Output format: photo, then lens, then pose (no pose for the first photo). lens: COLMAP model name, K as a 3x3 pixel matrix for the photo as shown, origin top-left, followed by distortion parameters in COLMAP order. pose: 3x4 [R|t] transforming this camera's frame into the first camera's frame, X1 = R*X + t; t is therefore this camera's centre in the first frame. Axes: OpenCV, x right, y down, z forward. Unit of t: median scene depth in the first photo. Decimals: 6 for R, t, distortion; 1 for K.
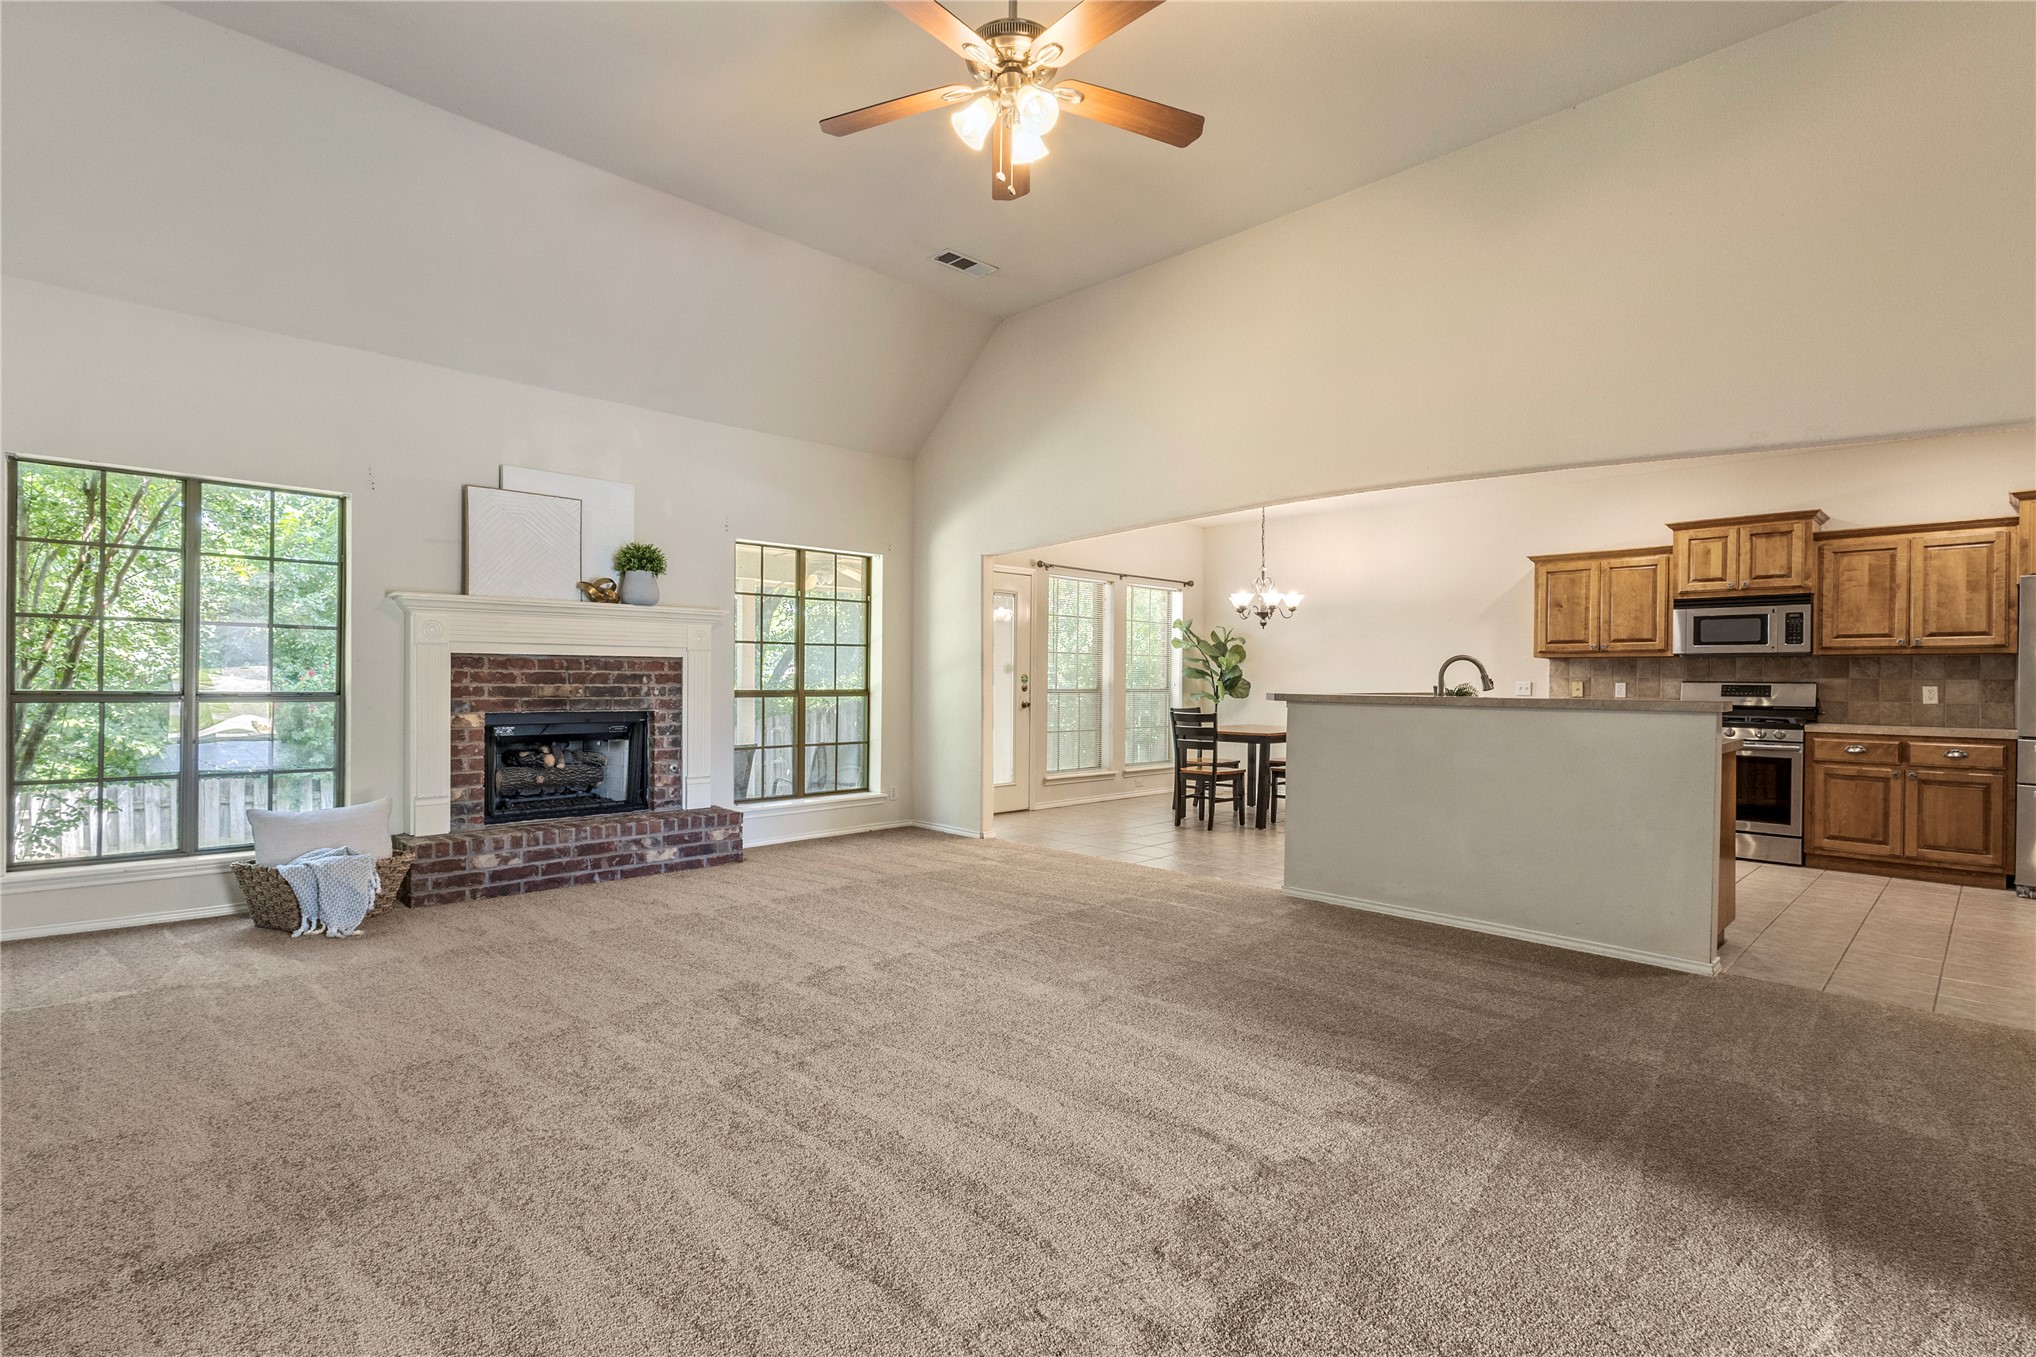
lens RADIAL K [[949.5, 0, 1015.5], [0, 949.5, 682.0], [0, 0, 1]] dist [0.000061, 0.001749]
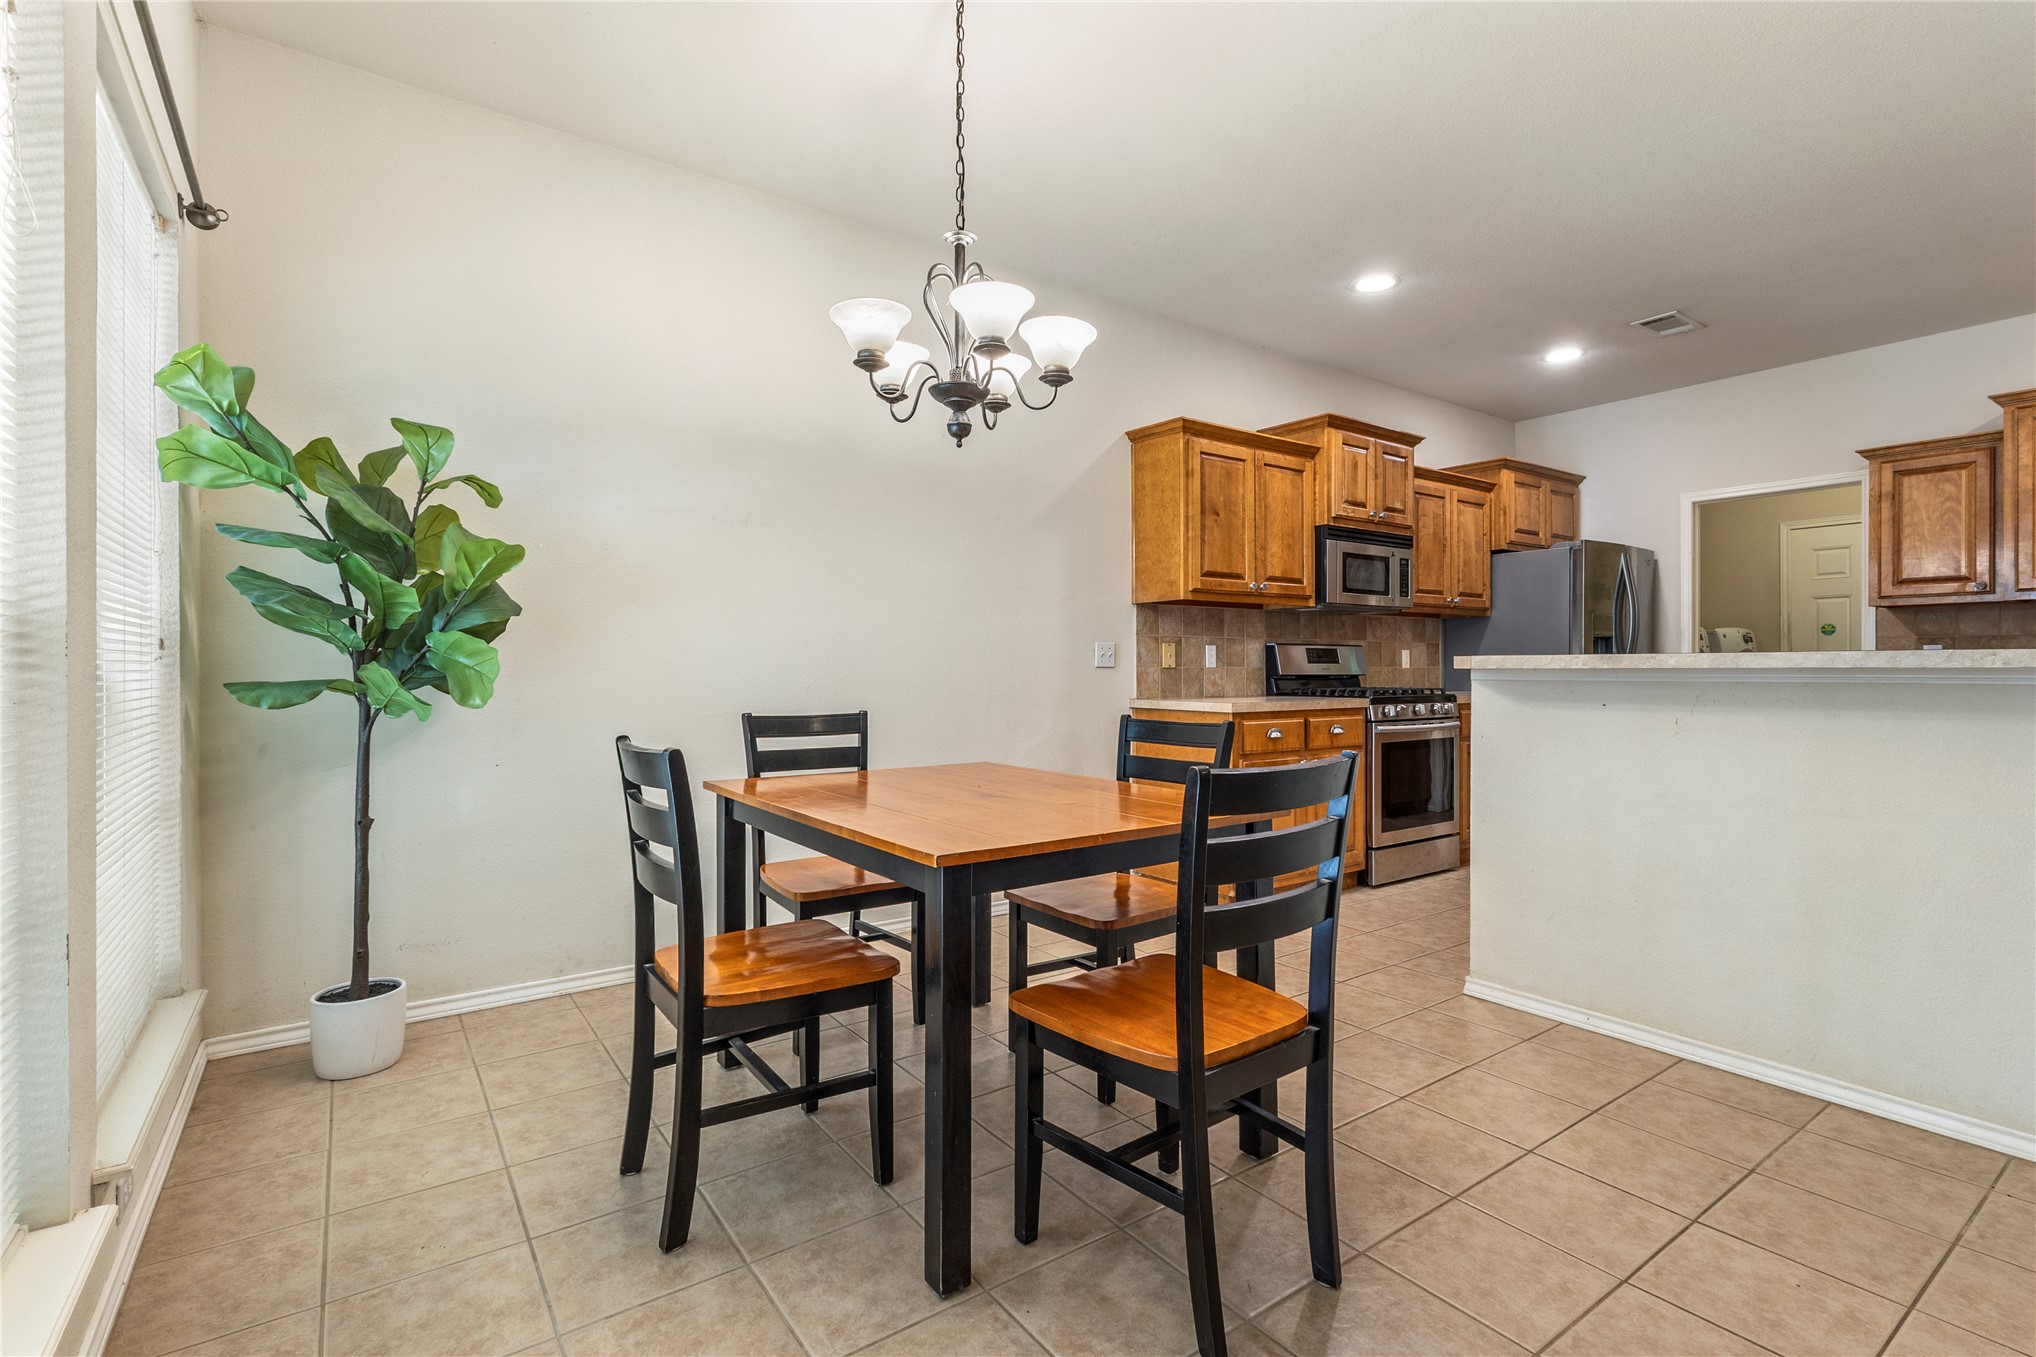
lens RADIAL K [[949.5, 0, 1017.5], [0, 949.5, 663.4], [0, 0, 1]] dist [0.000061, 0.001749]
pose [[0.142355, -0.004934, 0.989803, -0.031784], [0.005532, 0.999976, 0.004189, 0.012283], [-0.989800, 0.004880, 0.142379, 1.312096]]
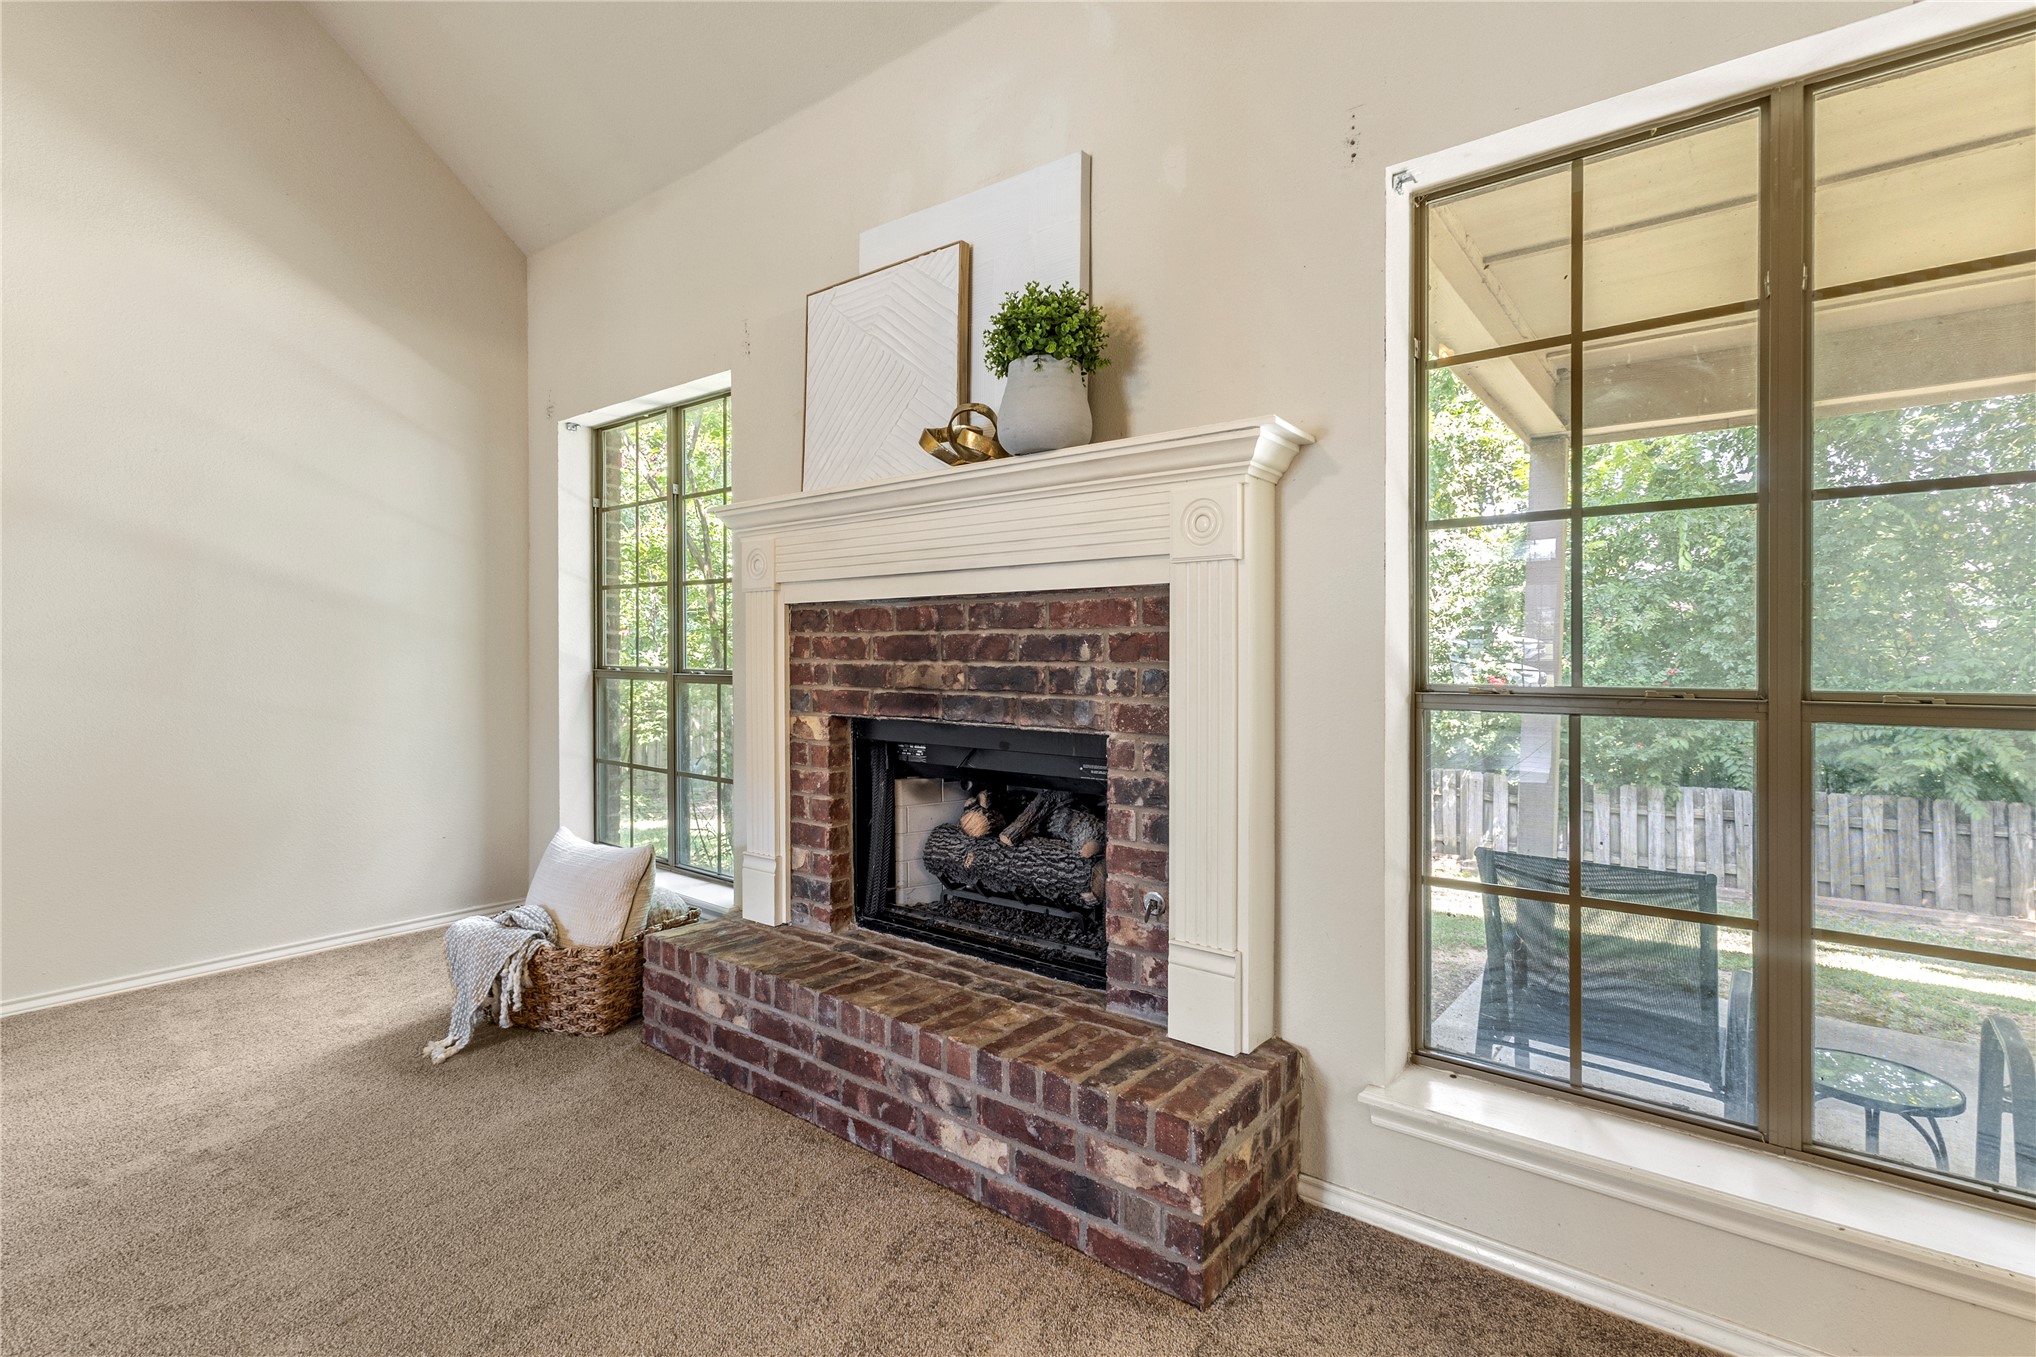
lens RADIAL K [[949.5, 0, 1012.1], [0, 949.5, 661.3], [0, 0, 1]] dist [0.000061, 0.001749]
pose [[0.122269, -0.000782, -0.992497, -0.020736], [-0.005333, 0.999985, -0.001445, 0.002648], [0.992483, 0.005469, 0.122263, 0.933769]]
